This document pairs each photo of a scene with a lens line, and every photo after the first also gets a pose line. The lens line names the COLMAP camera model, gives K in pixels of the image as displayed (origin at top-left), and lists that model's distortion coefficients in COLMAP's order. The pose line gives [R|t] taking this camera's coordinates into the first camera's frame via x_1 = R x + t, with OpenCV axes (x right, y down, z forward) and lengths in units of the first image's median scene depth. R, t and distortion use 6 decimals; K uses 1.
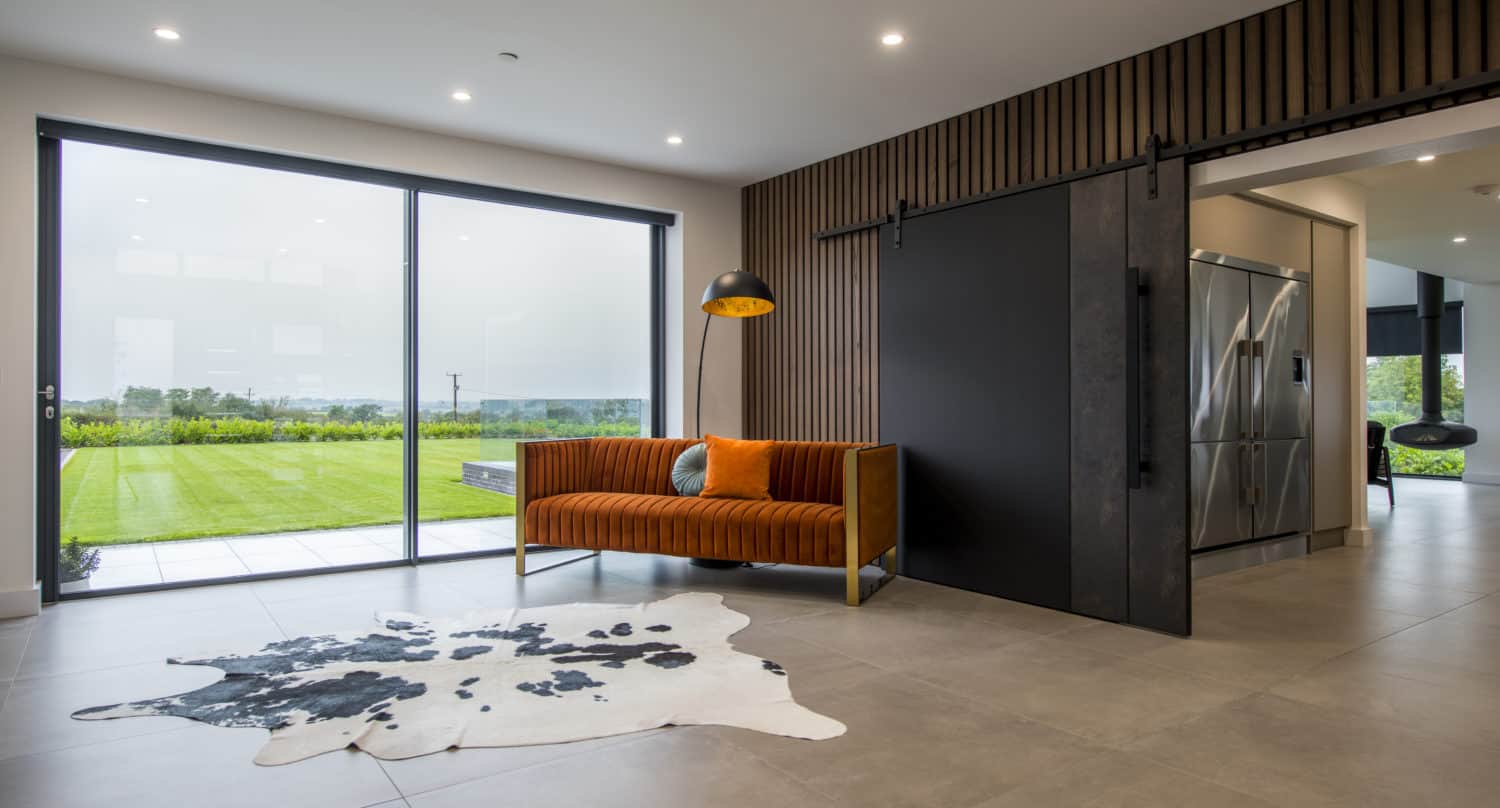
lens RADIAL K [[886.2, 0, 750.0], [0, 886.2, 404.0], [0, 0, 1]] dist [0.000246, -0.001167]
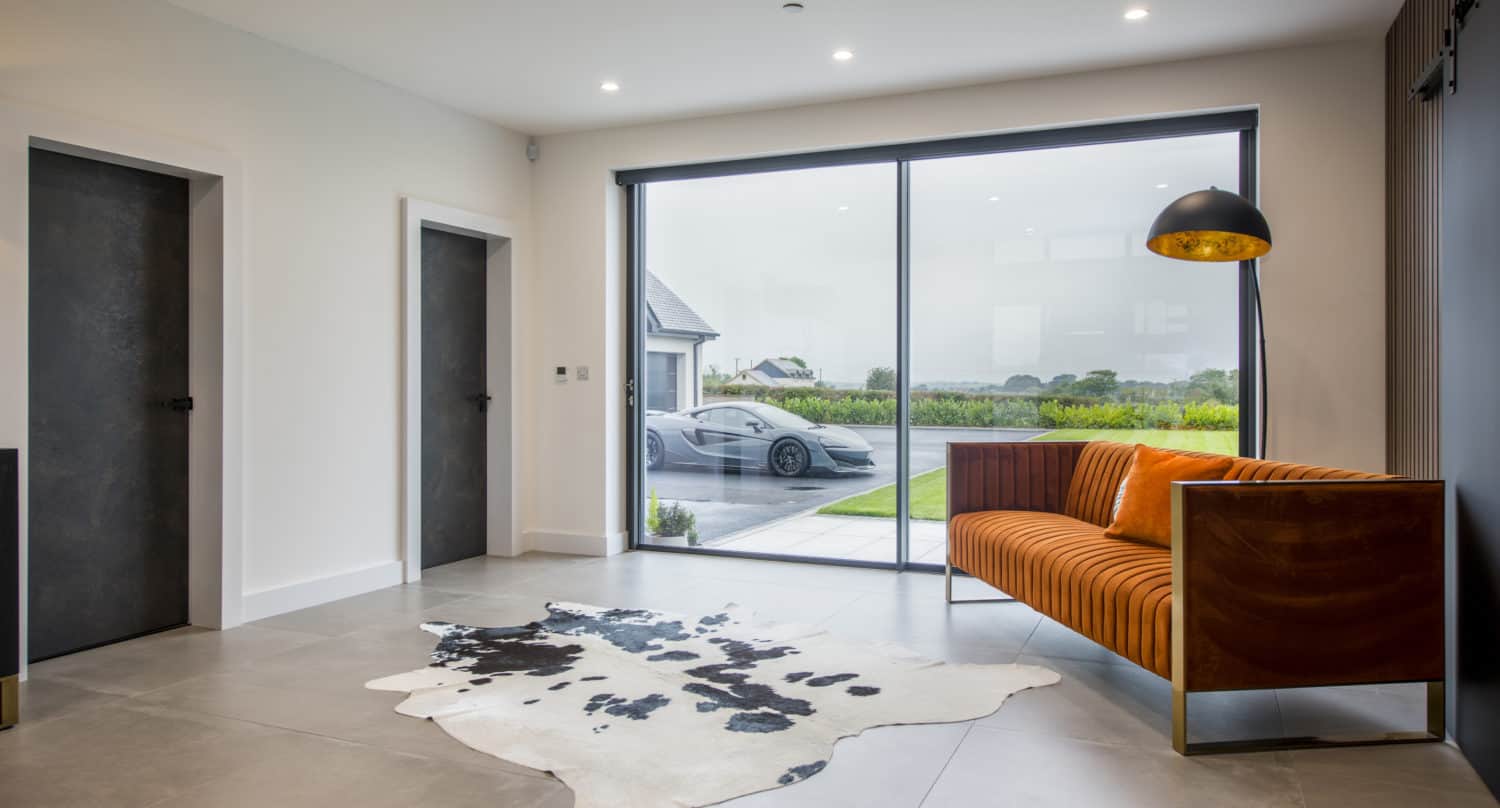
lens RADIAL K [[997.6, 0, 750.0], [0, 997.6, 404.0], [0, 0, 1]] dist [-0.003320, 0.001414]
pose [[0.497492, 0.015172, -0.867336, 0.533964], [0.000753, 0.999839, 0.017922, -0.011704], [0.867468, -0.009569, 0.497400, 0.428913]]
